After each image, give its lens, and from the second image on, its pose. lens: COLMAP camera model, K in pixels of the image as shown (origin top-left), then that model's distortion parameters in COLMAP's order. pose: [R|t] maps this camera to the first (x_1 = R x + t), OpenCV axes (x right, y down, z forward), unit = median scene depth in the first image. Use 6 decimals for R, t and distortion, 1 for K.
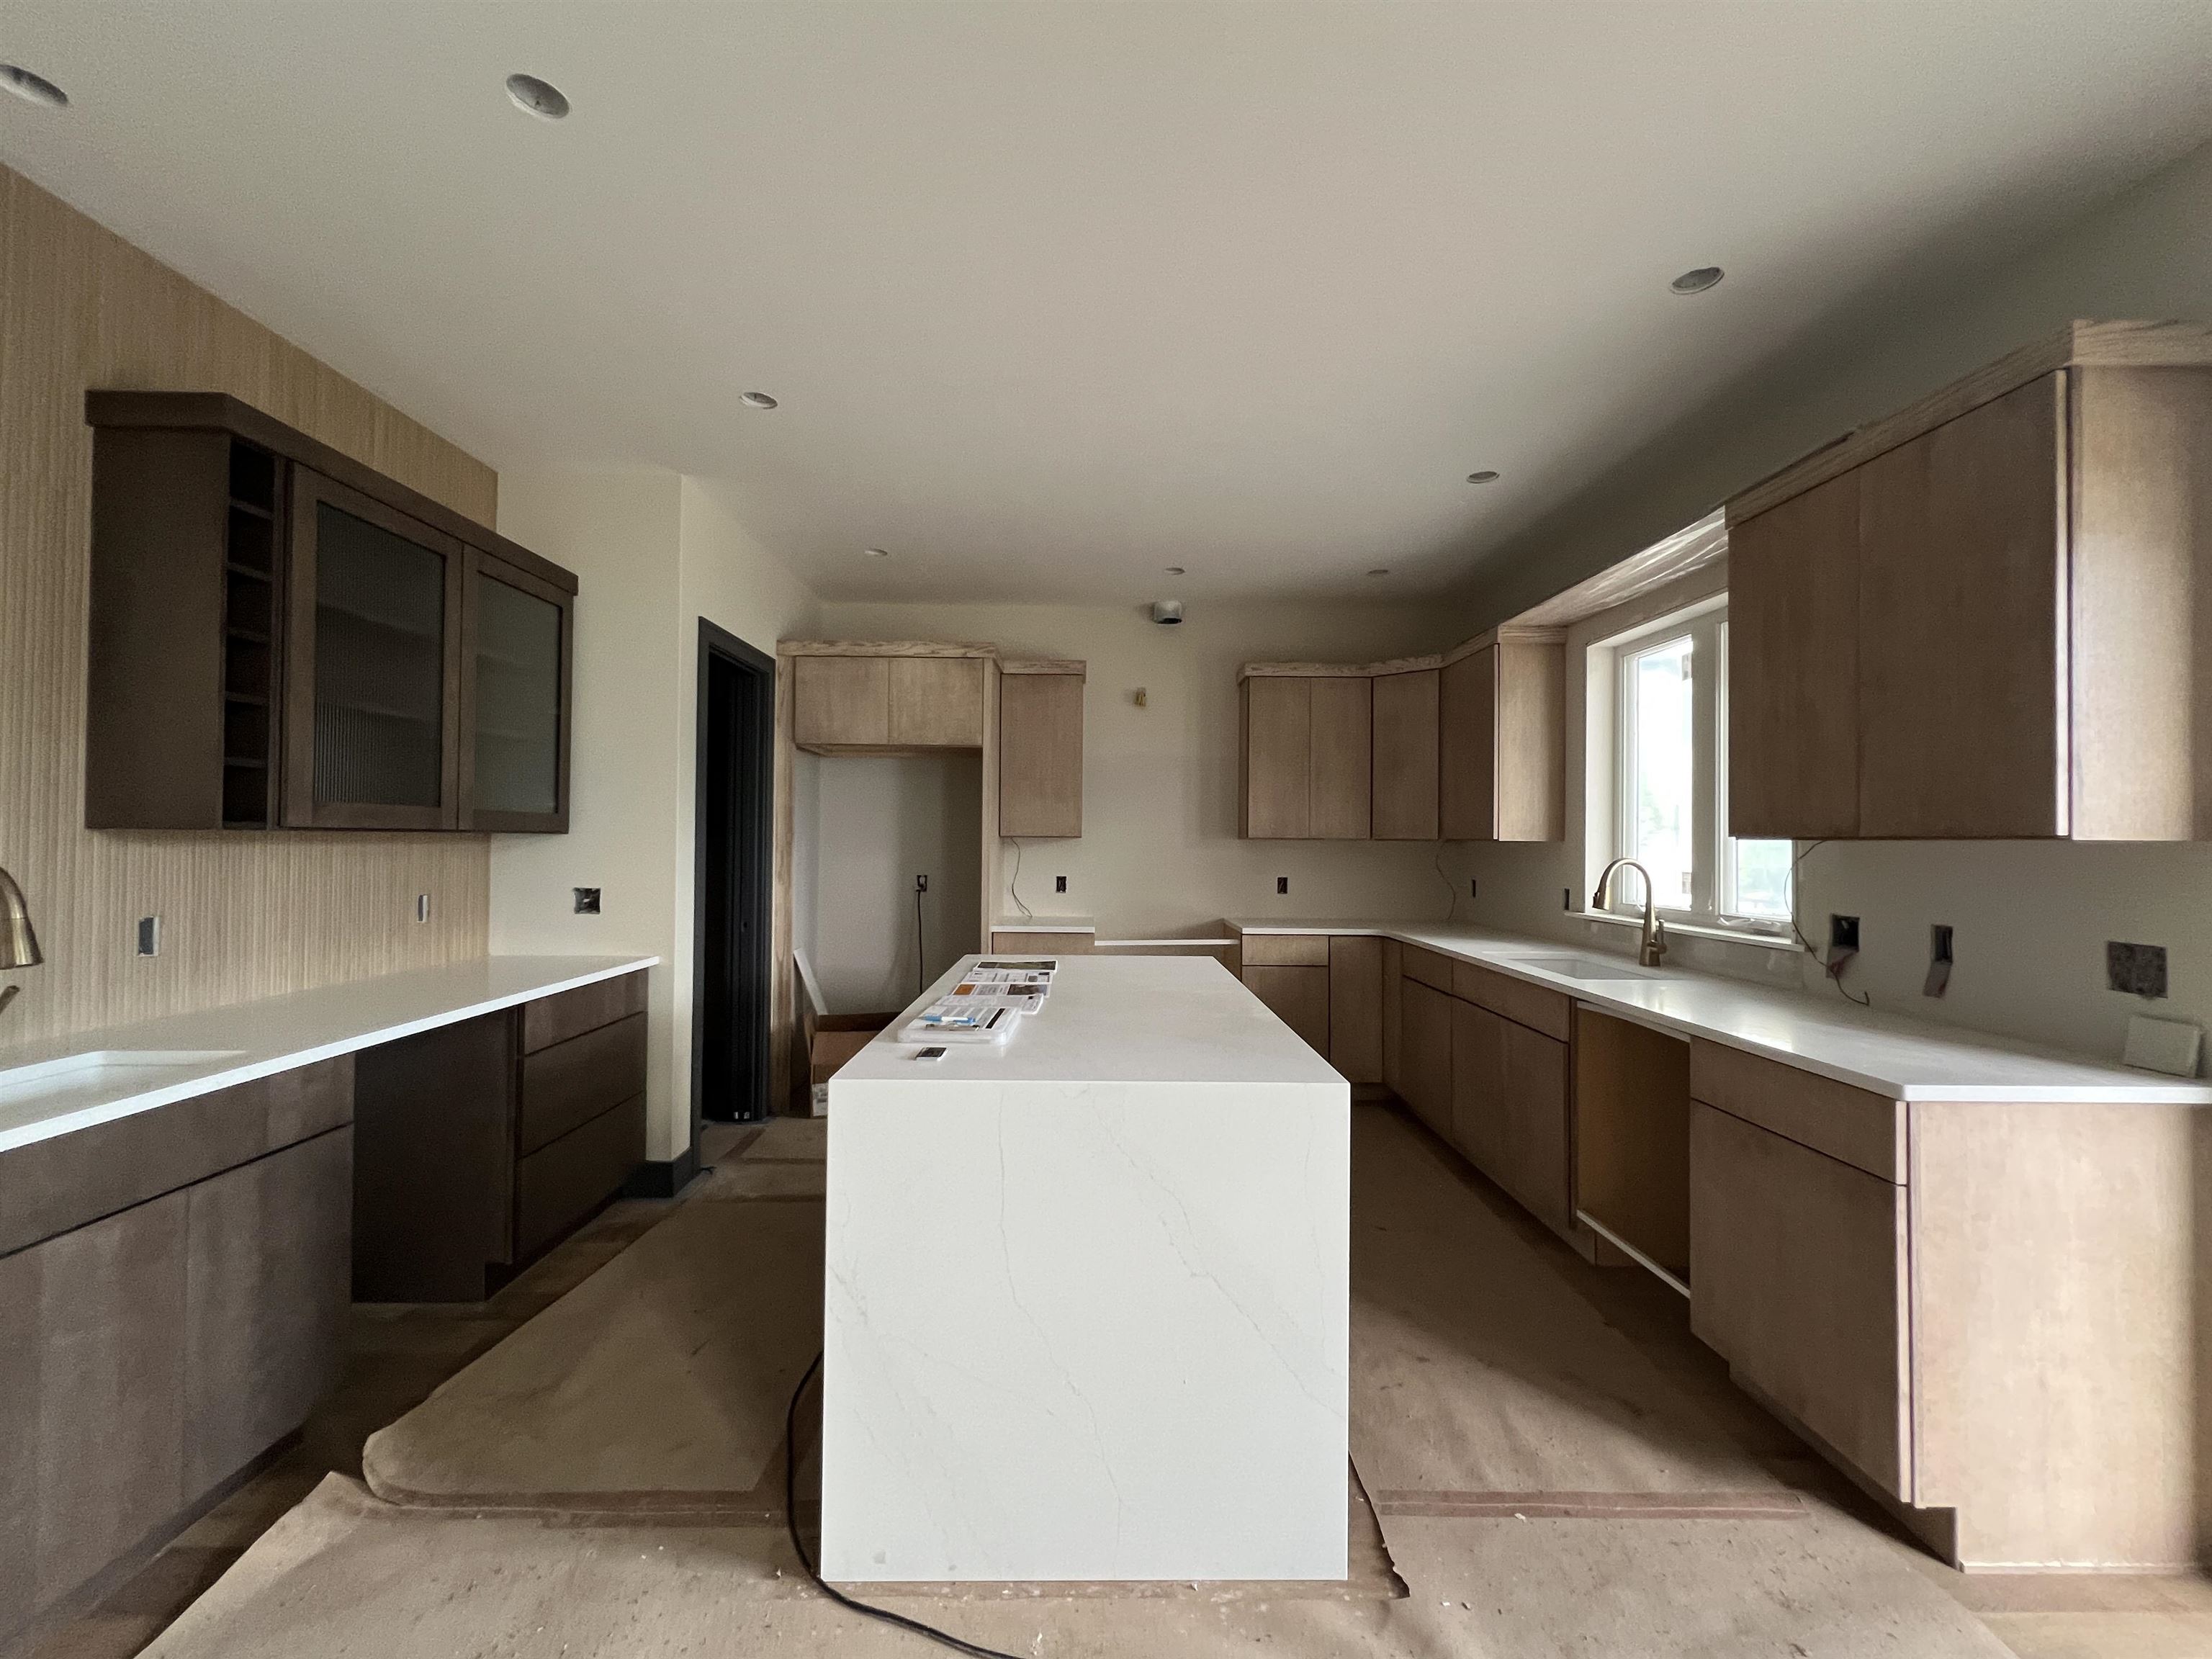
lens RADIAL K [[918.2, 0, 1106.0], [0, 918.2, 829.5], [0, 0, 1]] dist [-0.000572, 0.000414]
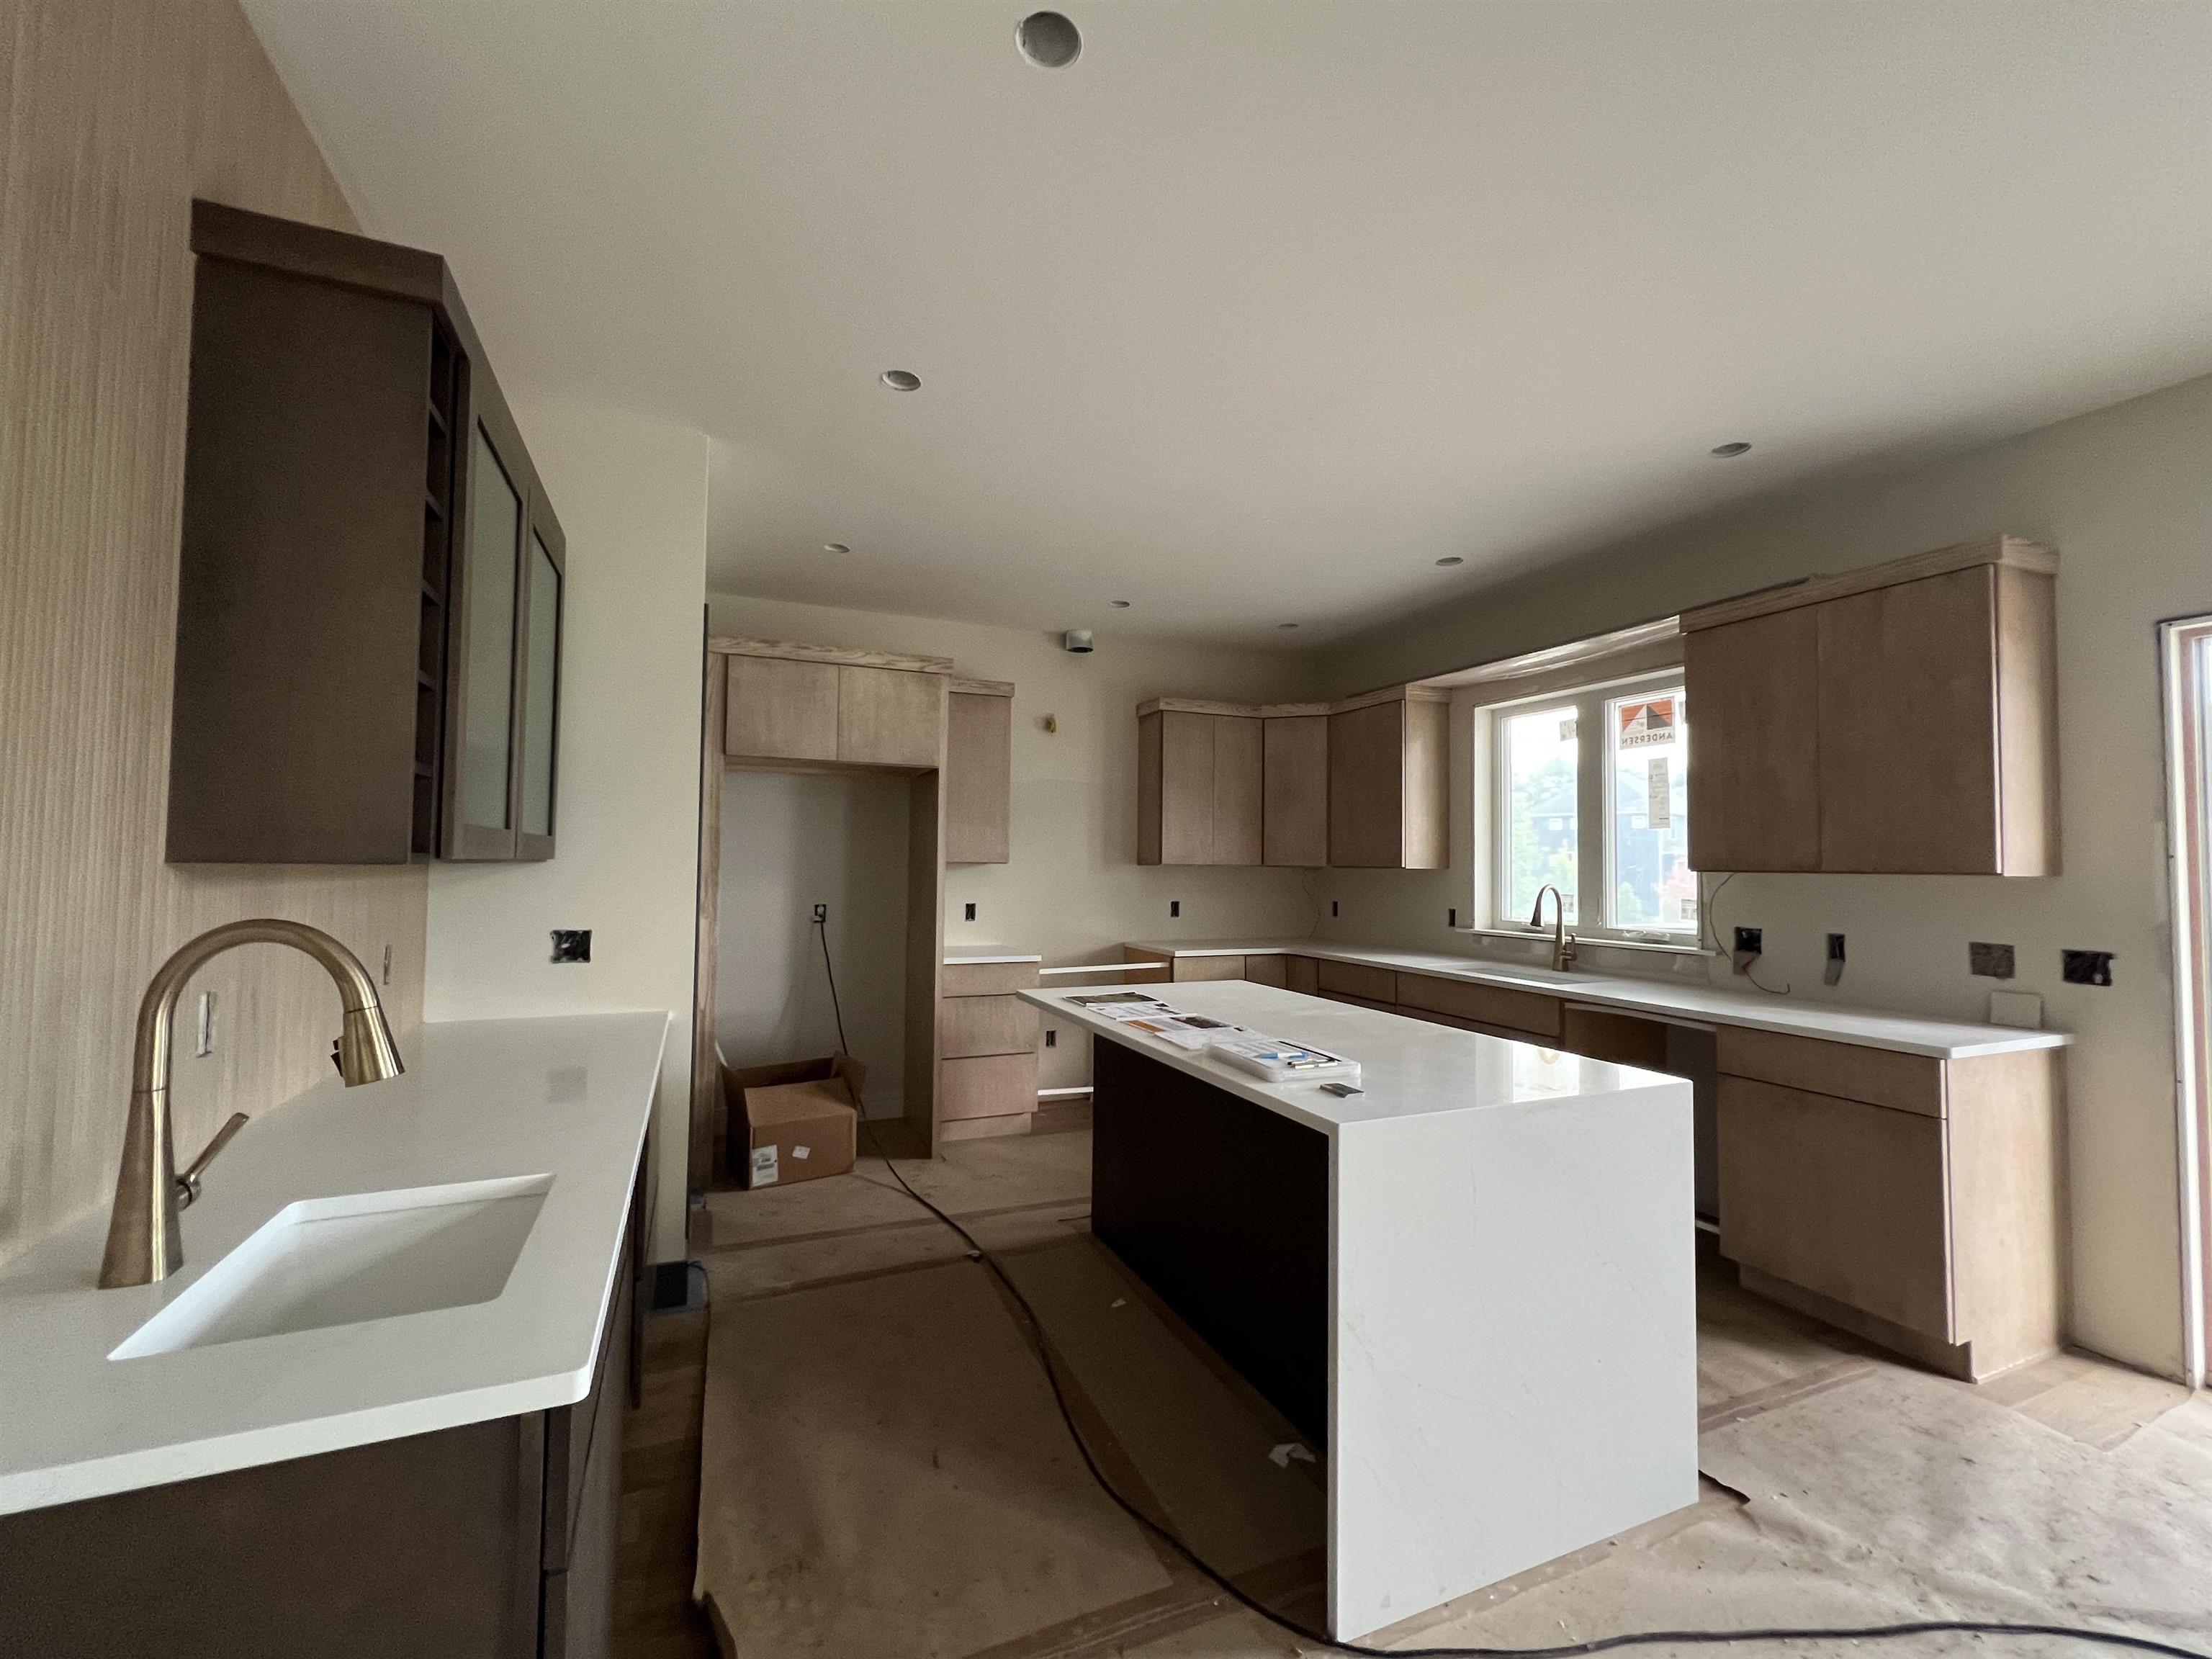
lens RADIAL K [[918.2, 0, 1106.0], [0, 918.2, 829.5], [0, 0, 1]] dist [-0.000572, 0.000414]
pose [[0.923467, 0.016314, 0.383331, -0.400225], [-0.008354, 0.999714, -0.022420, -0.008551], [-0.383587, 0.017502, 0.923339, 0.078672]]
